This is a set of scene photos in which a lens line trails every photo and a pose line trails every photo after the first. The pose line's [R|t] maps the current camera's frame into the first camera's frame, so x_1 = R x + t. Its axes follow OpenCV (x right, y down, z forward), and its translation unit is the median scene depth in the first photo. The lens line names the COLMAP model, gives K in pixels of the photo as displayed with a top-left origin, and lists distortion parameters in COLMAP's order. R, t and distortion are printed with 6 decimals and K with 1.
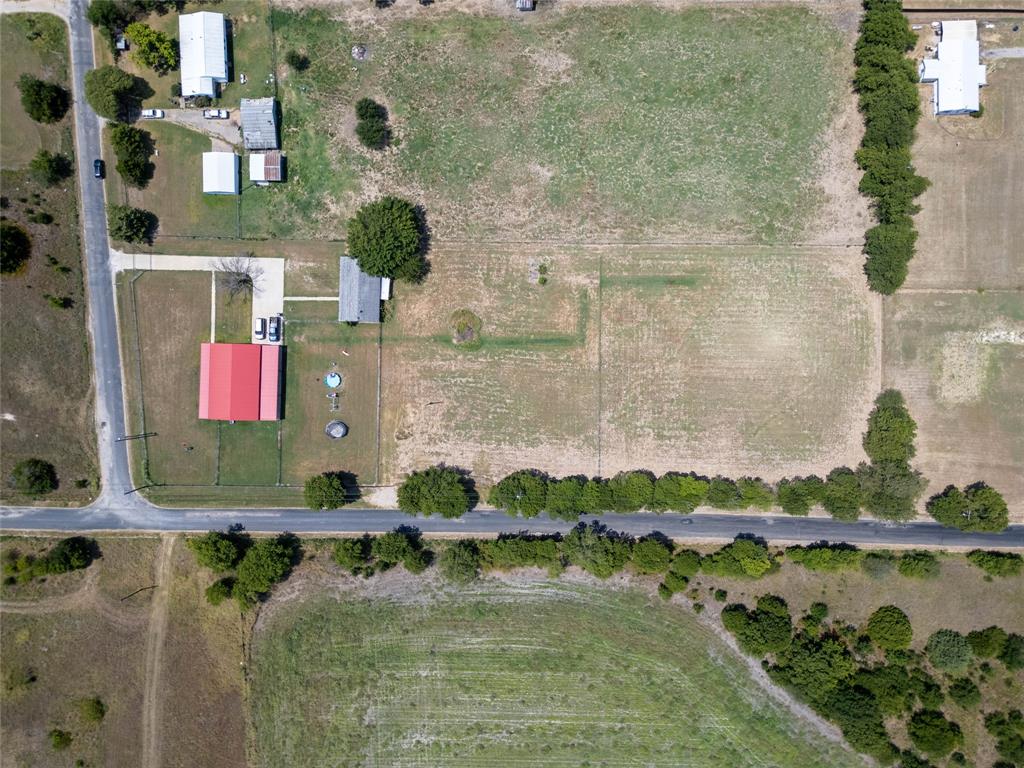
lens RADIAL K [[725.2, 0, 512.0], [0, 725.2, 384.0], [0, 0, 1]] dist [0.050331, -0.039222]
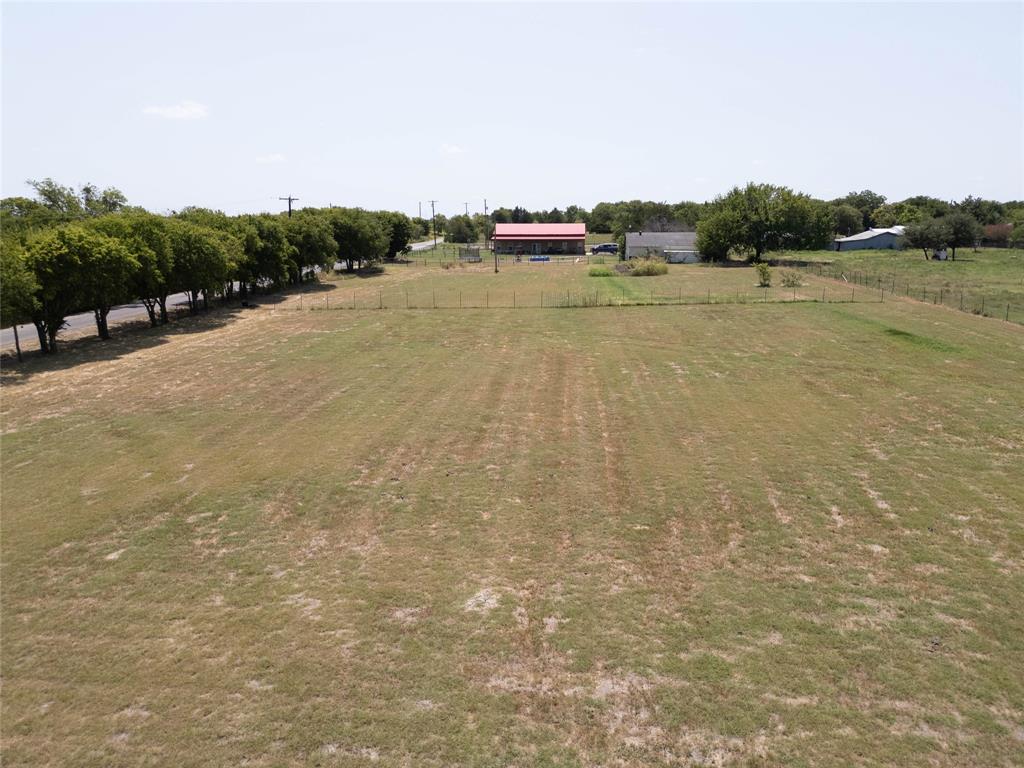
lens RADIAL K [[725.2, 0, 512.0], [0, 725.2, 384.0], [0, 0, 1]] dist [0.050331, -0.039222]
pose [[-0.062685, 0.220957, -0.973267, 0.477400], [-0.997992, -0.022803, 0.059100, -0.021628], [-0.009134, 0.975017, 0.221943, 0.959262]]
